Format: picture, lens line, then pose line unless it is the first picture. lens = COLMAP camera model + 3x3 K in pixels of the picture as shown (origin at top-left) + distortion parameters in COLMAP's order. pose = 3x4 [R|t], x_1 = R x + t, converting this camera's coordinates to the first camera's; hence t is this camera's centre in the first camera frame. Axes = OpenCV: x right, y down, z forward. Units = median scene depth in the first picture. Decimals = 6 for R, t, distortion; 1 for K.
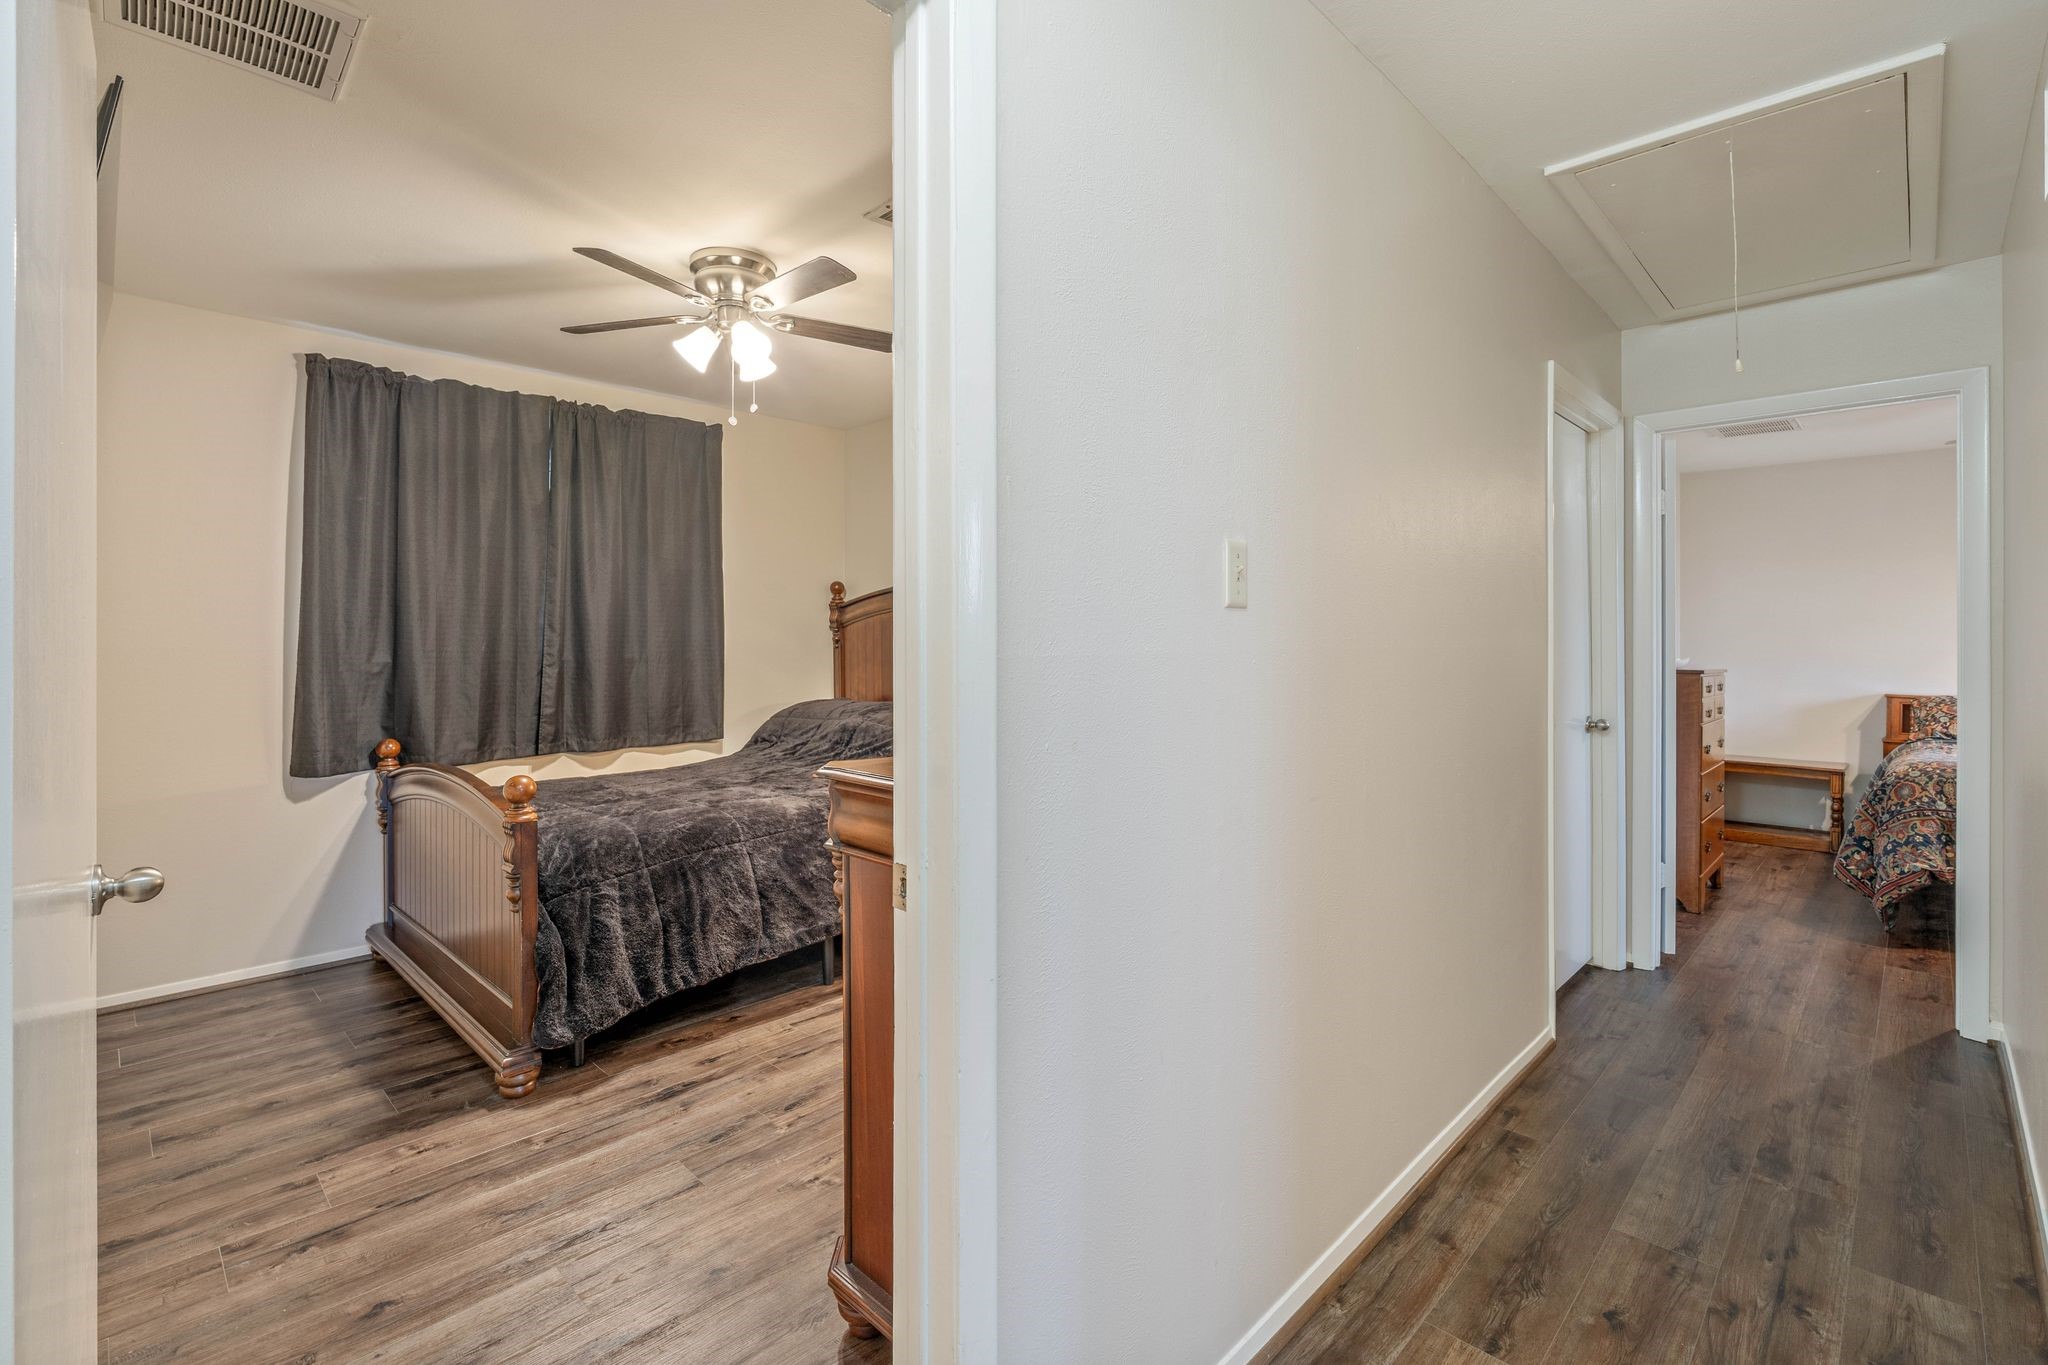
lens RADIAL K [[943.3, 0, 971.8], [0, 943.3, 632.4], [0, 0, 1]] dist [-0.001395, -0.000170]
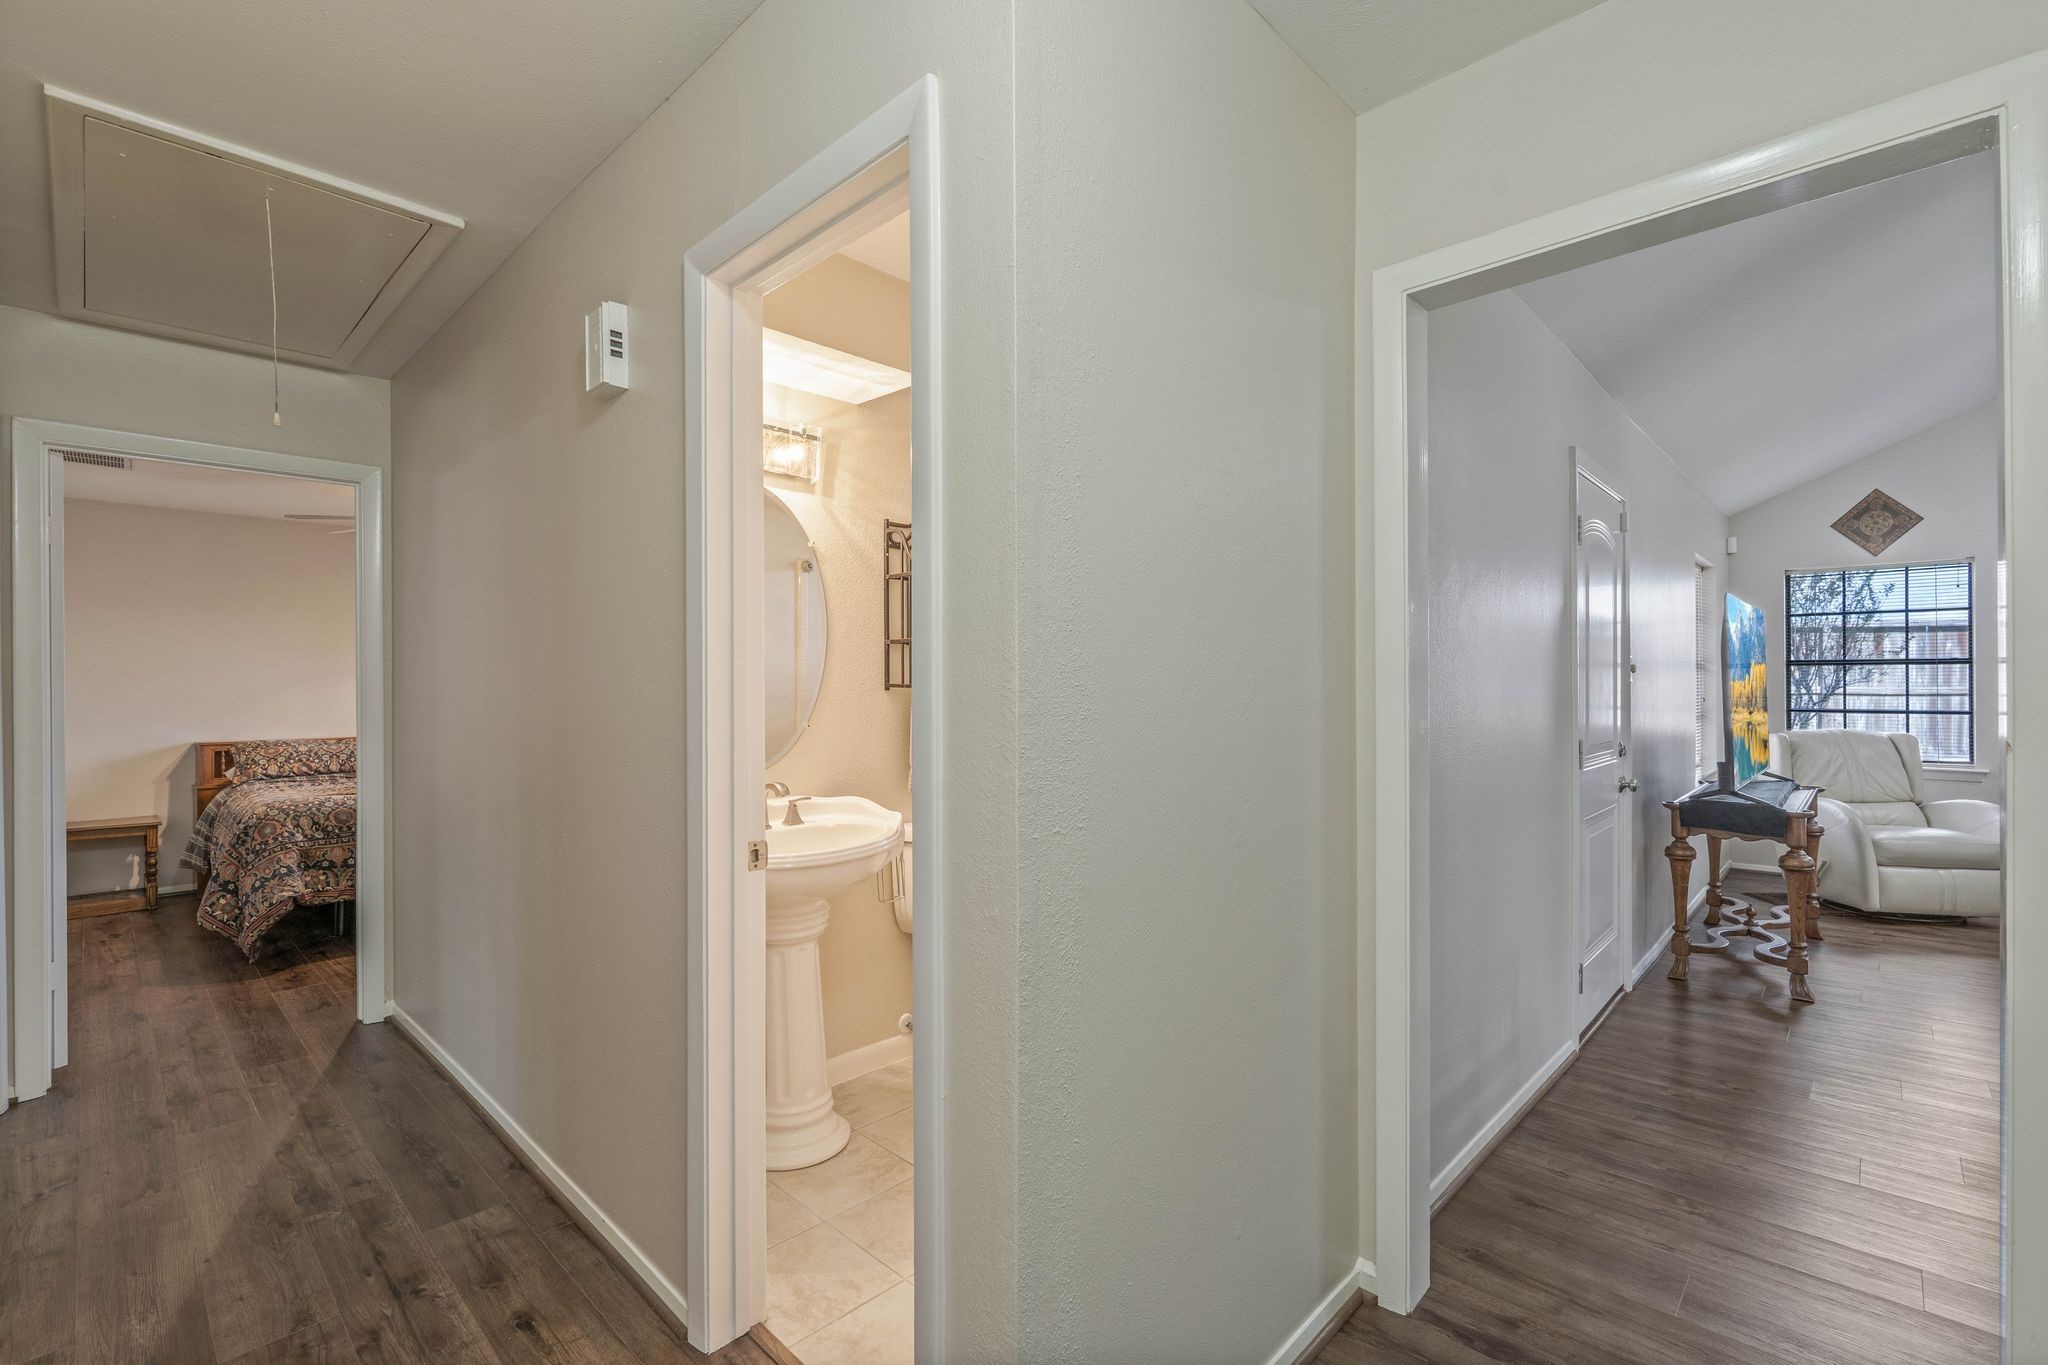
lens RADIAL K [[915.0, 0, 1070.5], [0, 915.0, 678.9], [0, 0, 1]] dist [-0.001884, -0.000219]
pose [[-0.077951, 0.002779, 0.996953, -0.160933], [-0.002730, 0.999992, -0.003001, -0.006629], [-0.996953, -0.002955, -0.077943, 0.184229]]
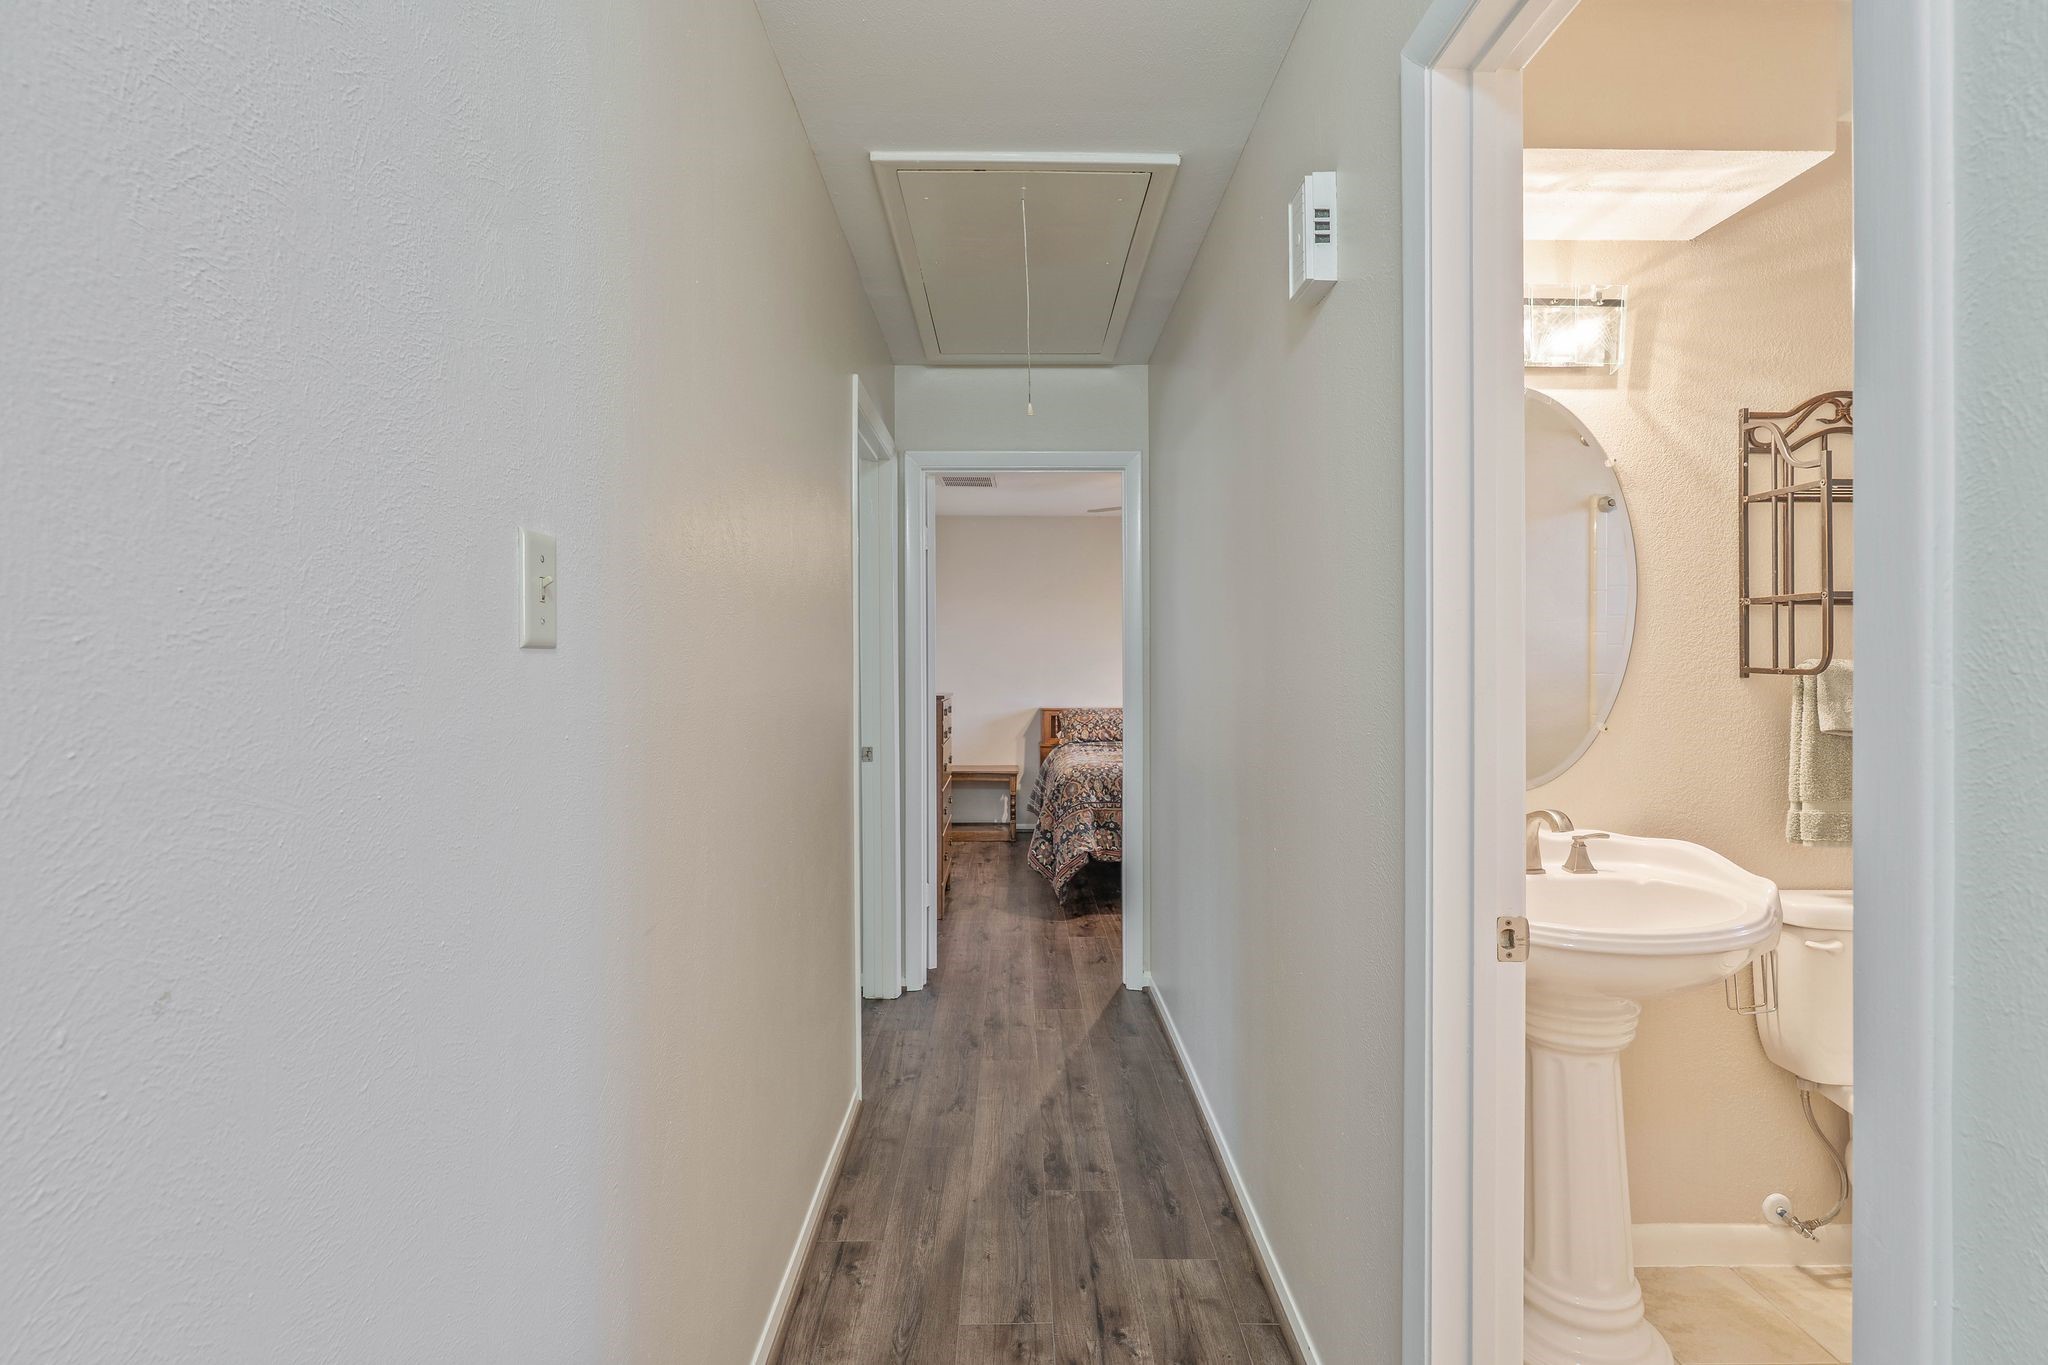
lens RADIAL K [[962.7, 0, 1025.4], [0, 962.7, 659.7], [0, 0, 1]] dist [-0.004024, -0.000124]
pose [[0.681170, -0.004631, 0.732110, 0.029475], [-0.002074, 0.999964, 0.008254, -0.014083], [-0.732122, -0.007141, 0.681136, 0.218612]]
